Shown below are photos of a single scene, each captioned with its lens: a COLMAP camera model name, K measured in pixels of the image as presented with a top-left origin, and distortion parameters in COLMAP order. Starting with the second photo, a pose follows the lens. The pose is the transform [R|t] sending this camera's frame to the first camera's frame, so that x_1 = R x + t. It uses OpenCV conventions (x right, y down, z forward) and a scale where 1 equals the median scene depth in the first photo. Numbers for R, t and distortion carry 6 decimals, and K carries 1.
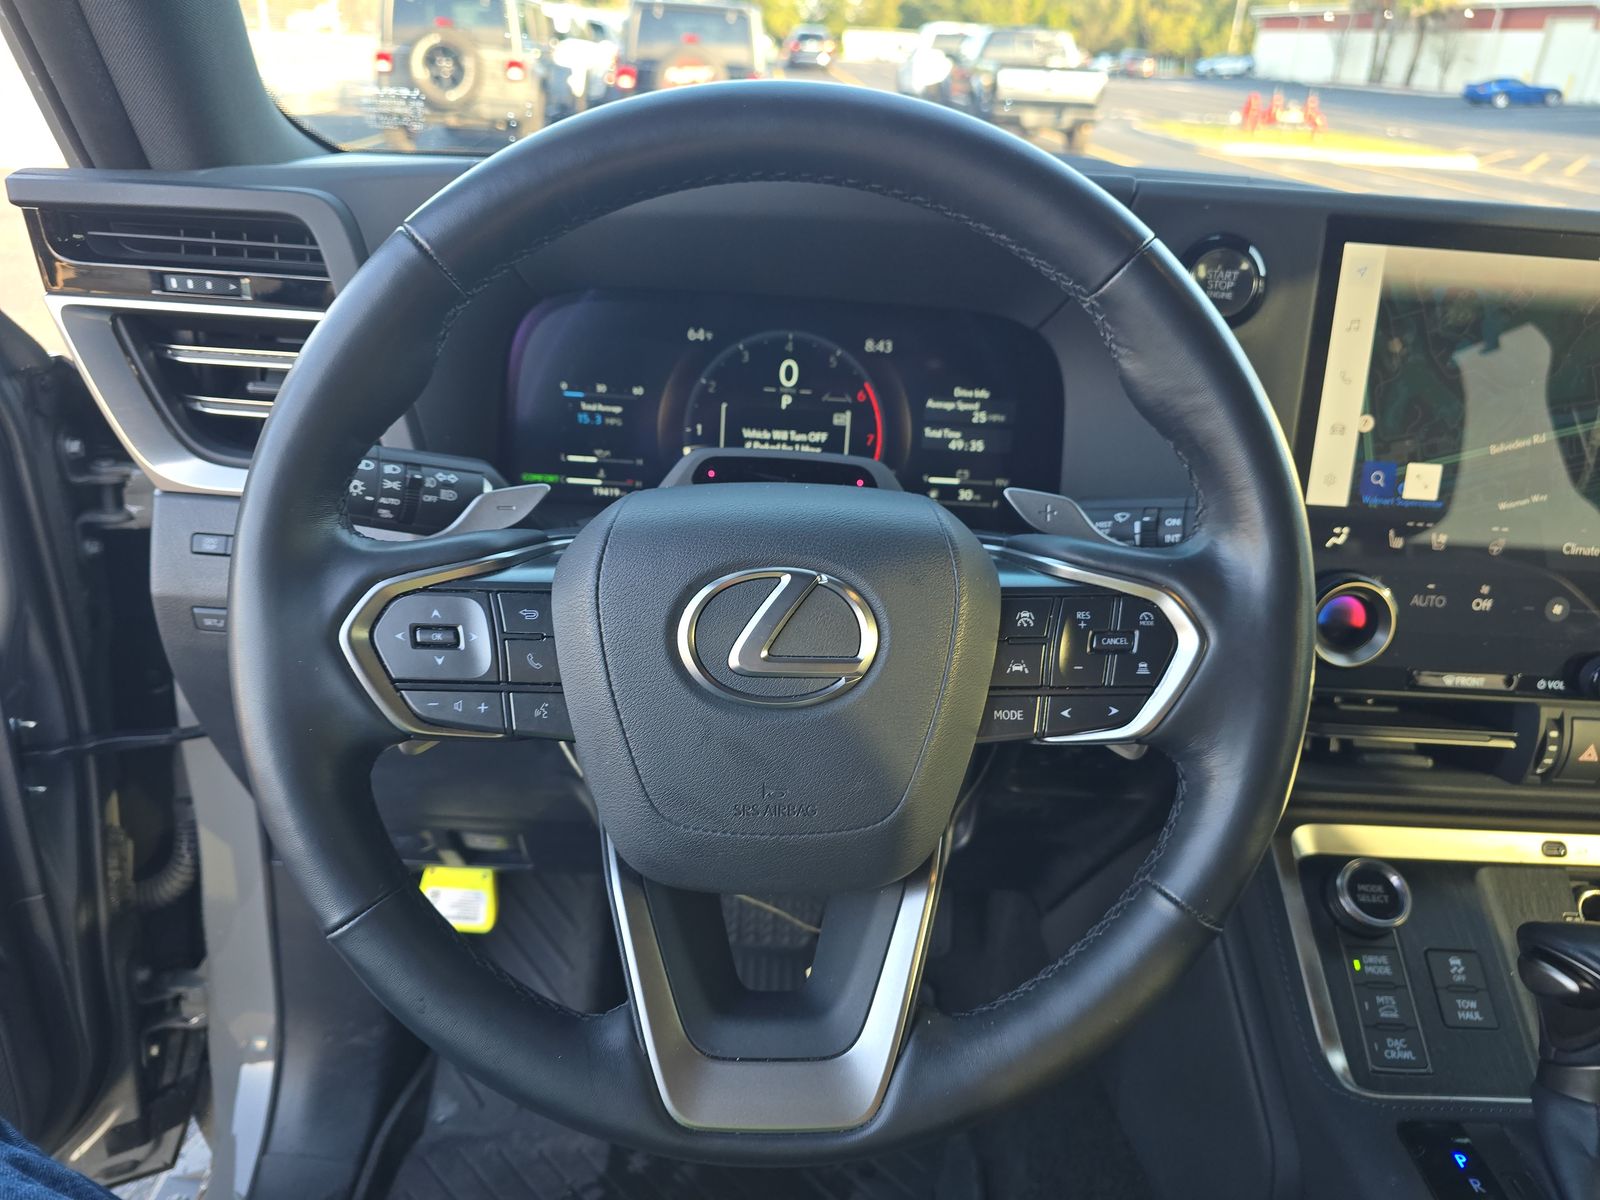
lens RADIAL K [[1140.7, 0, 800.0], [0, 1140.7, 600.0], [0, 0, 1]] dist [0.043297, -0.003262]
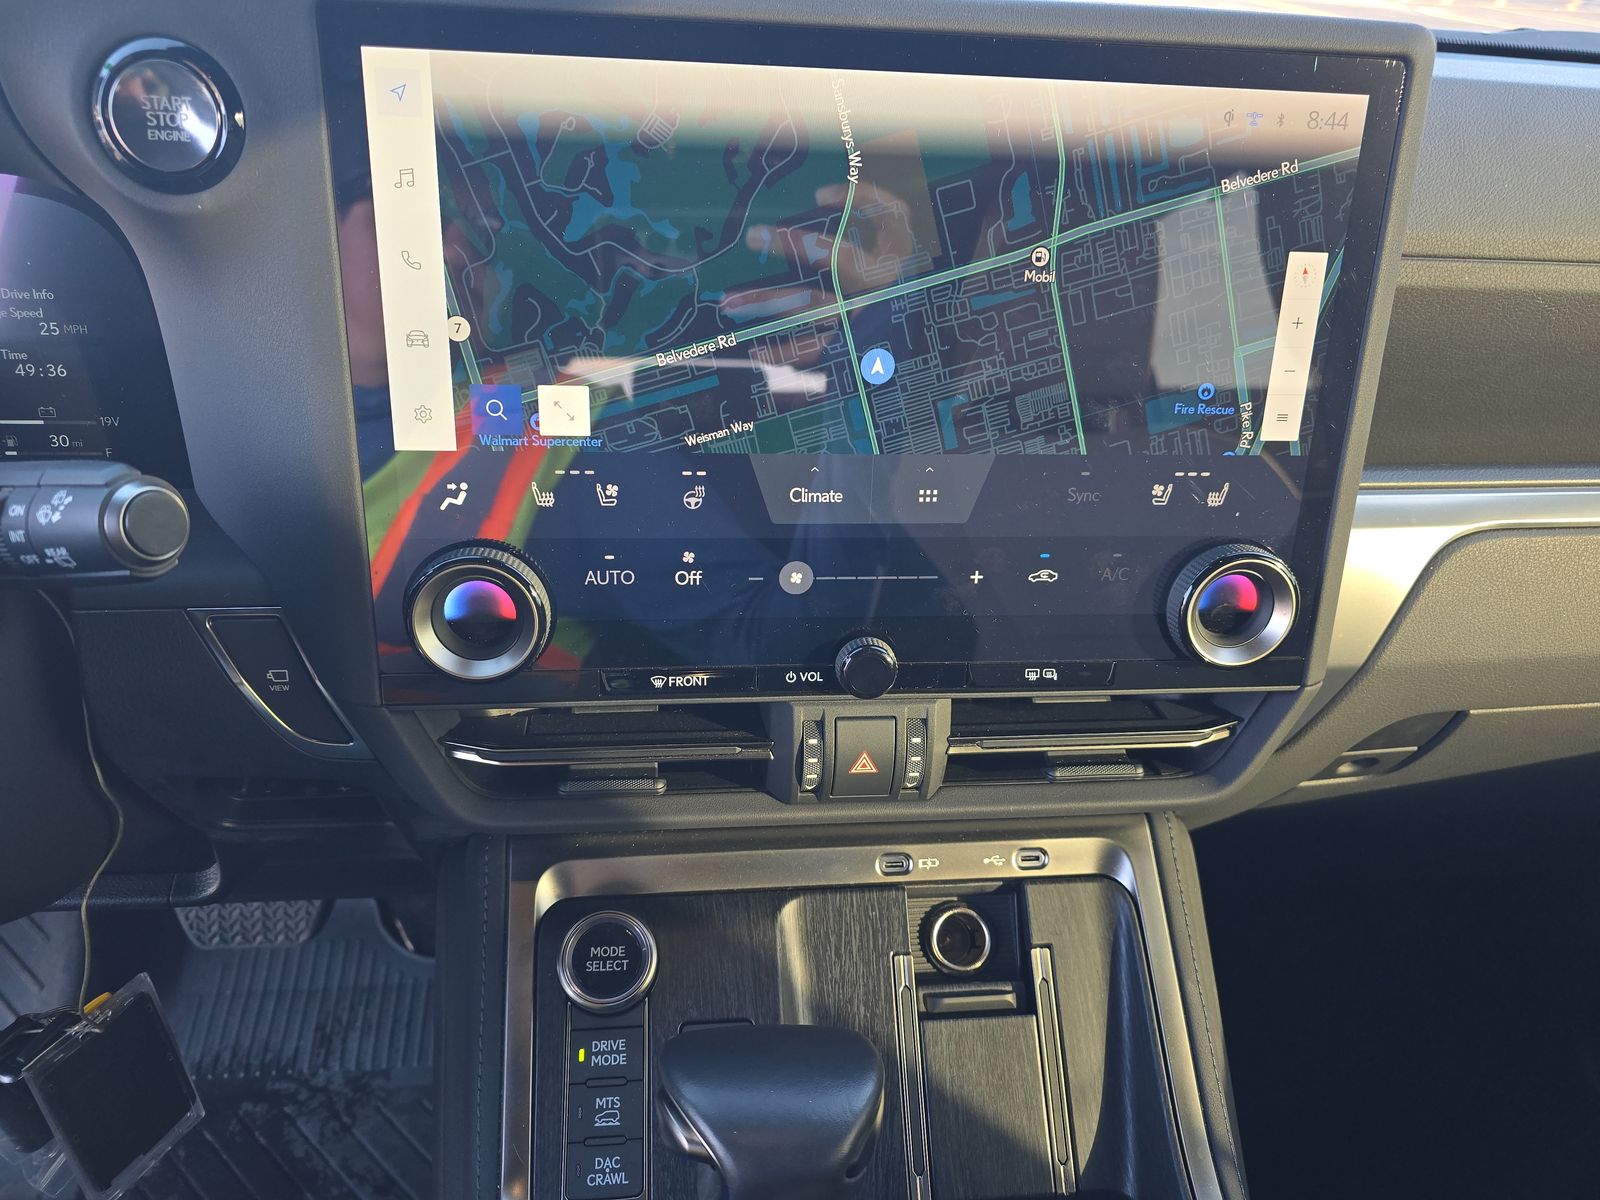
lens RADIAL K [[1106.8, 0, 798.2], [0, 1106.8, 593.9], [0, 0, 1]] dist [0.067077, -0.023459]
pose [[0.998237, -0.053328, 0.026048, 0.639210], [0.050181, 0.992739, 0.109318, -0.057928], [-0.031689, -0.107818, 0.993665, 0.311102]]
